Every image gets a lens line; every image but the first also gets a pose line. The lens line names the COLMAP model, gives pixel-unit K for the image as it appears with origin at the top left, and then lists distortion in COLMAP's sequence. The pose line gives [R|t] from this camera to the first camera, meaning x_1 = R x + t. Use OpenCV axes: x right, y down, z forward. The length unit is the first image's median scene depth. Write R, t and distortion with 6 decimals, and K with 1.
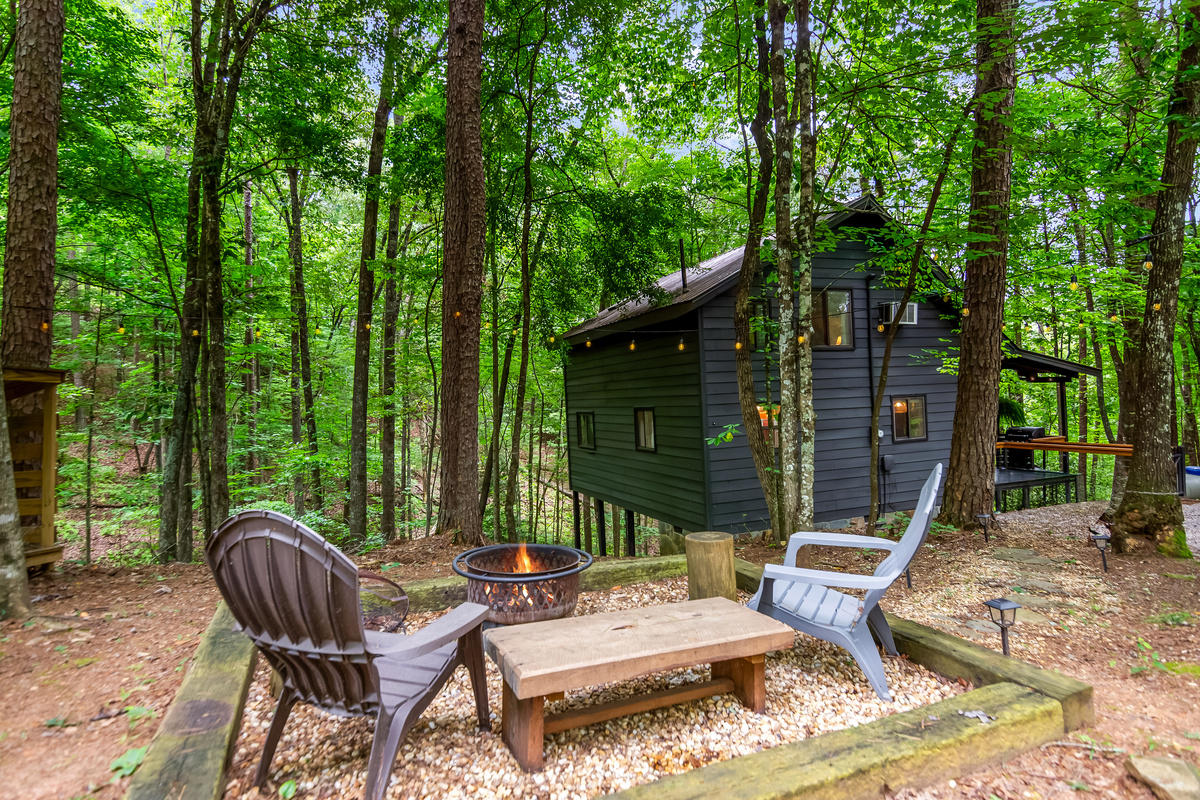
lens RADIAL K [[661.2, 0, 595.8], [0, 661.2, 402.4], [0, 0, 1]] dist [-0.002414, -0.001317]
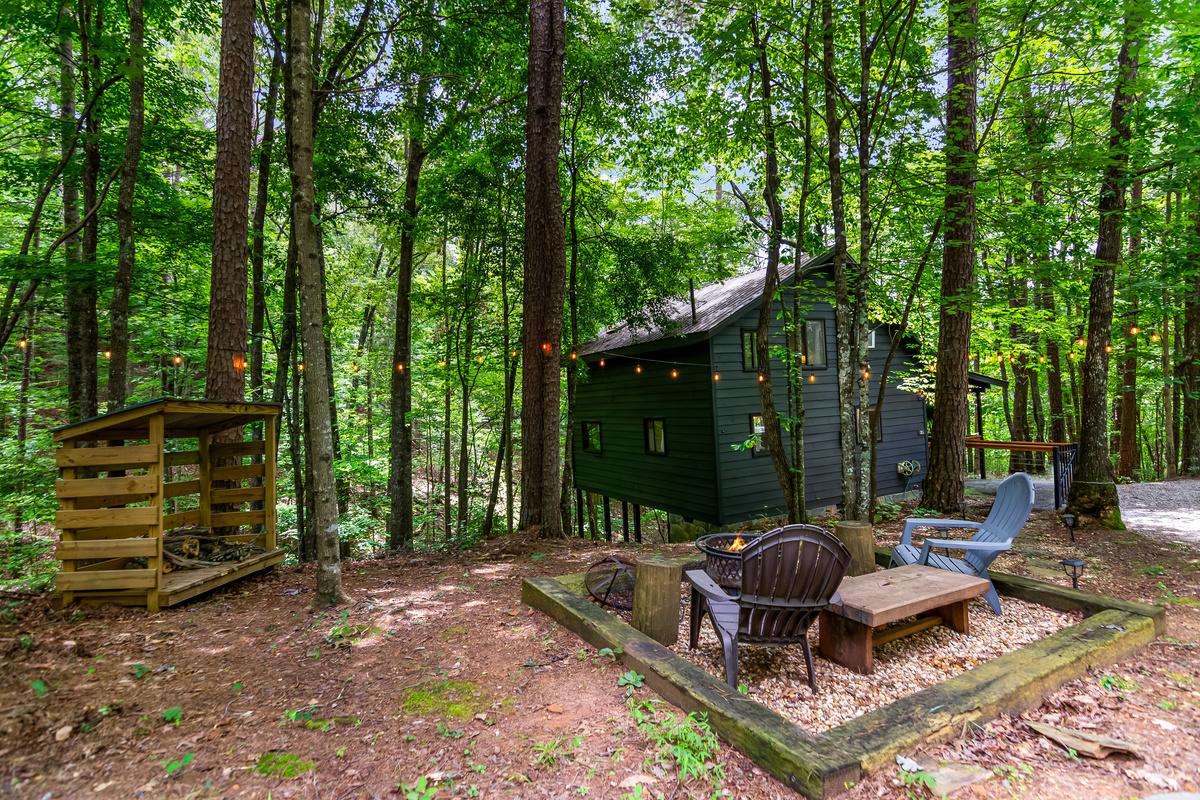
lens RADIAL K [[593.3, 0, 604.1], [0, 593.3, 401.3], [0, 0, 1]] dist [-0.001120, 0.002785]
pose [[0.995357, -0.011081, 0.095612, -0.151715], [0.012033, 0.999884, -0.009381, -0.016923], [-0.095497, 0.010488, 0.995375, -0.066556]]
